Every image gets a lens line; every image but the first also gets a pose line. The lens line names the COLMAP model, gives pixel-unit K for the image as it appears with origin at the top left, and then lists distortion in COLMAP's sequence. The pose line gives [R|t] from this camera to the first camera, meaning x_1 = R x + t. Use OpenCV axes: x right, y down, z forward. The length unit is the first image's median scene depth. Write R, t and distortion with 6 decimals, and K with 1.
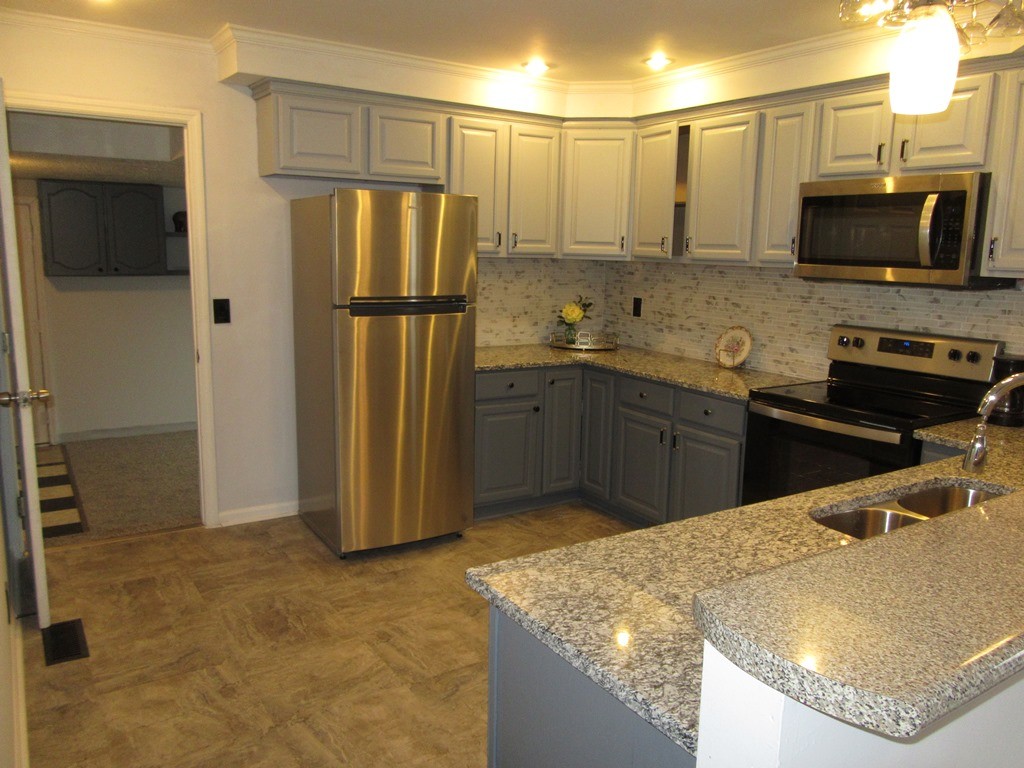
lens RADIAL K [[776.2, 0, 512.0], [0, 776.2, 384.0], [0, 0, 1]] dist [-0.018745, 0.000926]
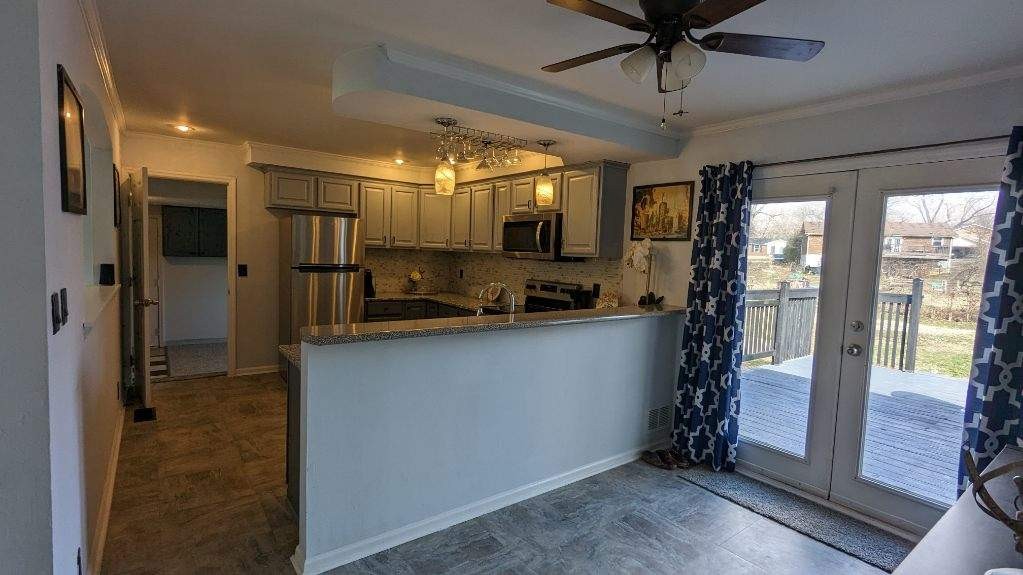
lens RADIAL K [[484.1, 0, 511.5], [0, 484.1, 287.5], [0, 0, 1]] dist [0.000075, -0.000284]
pose [[0.998112, 0.009437, 0.060689, 0.282111], [-0.003411, 0.995118, -0.098638, 0.080199], [-0.061323, 0.098245, 0.993271, -0.354102]]
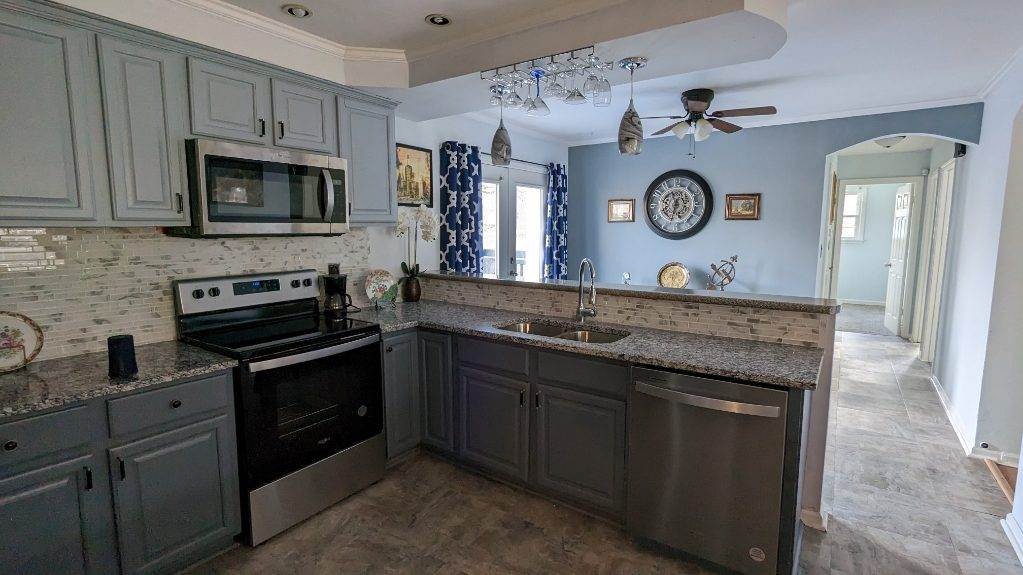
lens RADIAL K [[484.1, 0, 511.5], [0, 484.1, 287.5], [0, 0, 1]] dist [0.000075, -0.000284]
pose [[-0.378213, -0.140165, 0.915046, -0.321688], [0.149298, 0.966295, 0.209725, -0.132609], [-0.913600, 0.215935, -0.344539, 0.797242]]
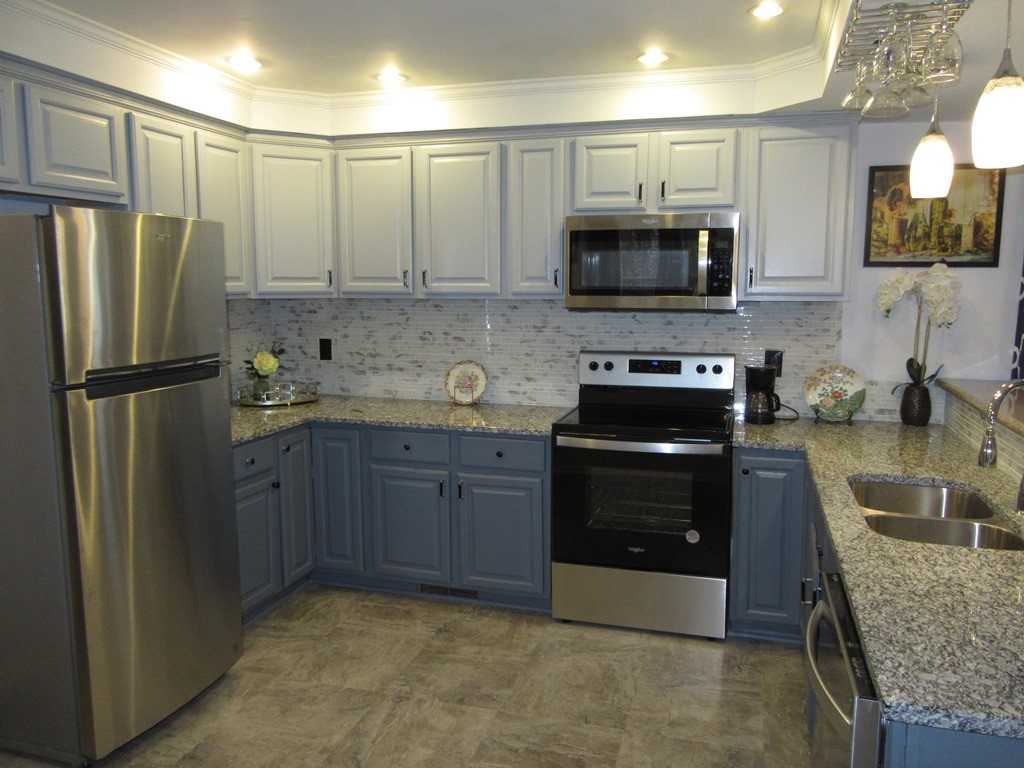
lens RADIAL K [[776.2, 0, 512.0], [0, 776.2, 384.0], [0, 0, 1]] dist [-0.018745, 0.000926]
pose [[0.759357, -0.108513, 0.641562, -0.324554], [0.130773, 0.991328, 0.012888, -0.056797], [-0.637397, 0.074113, 0.766963, 0.247743]]
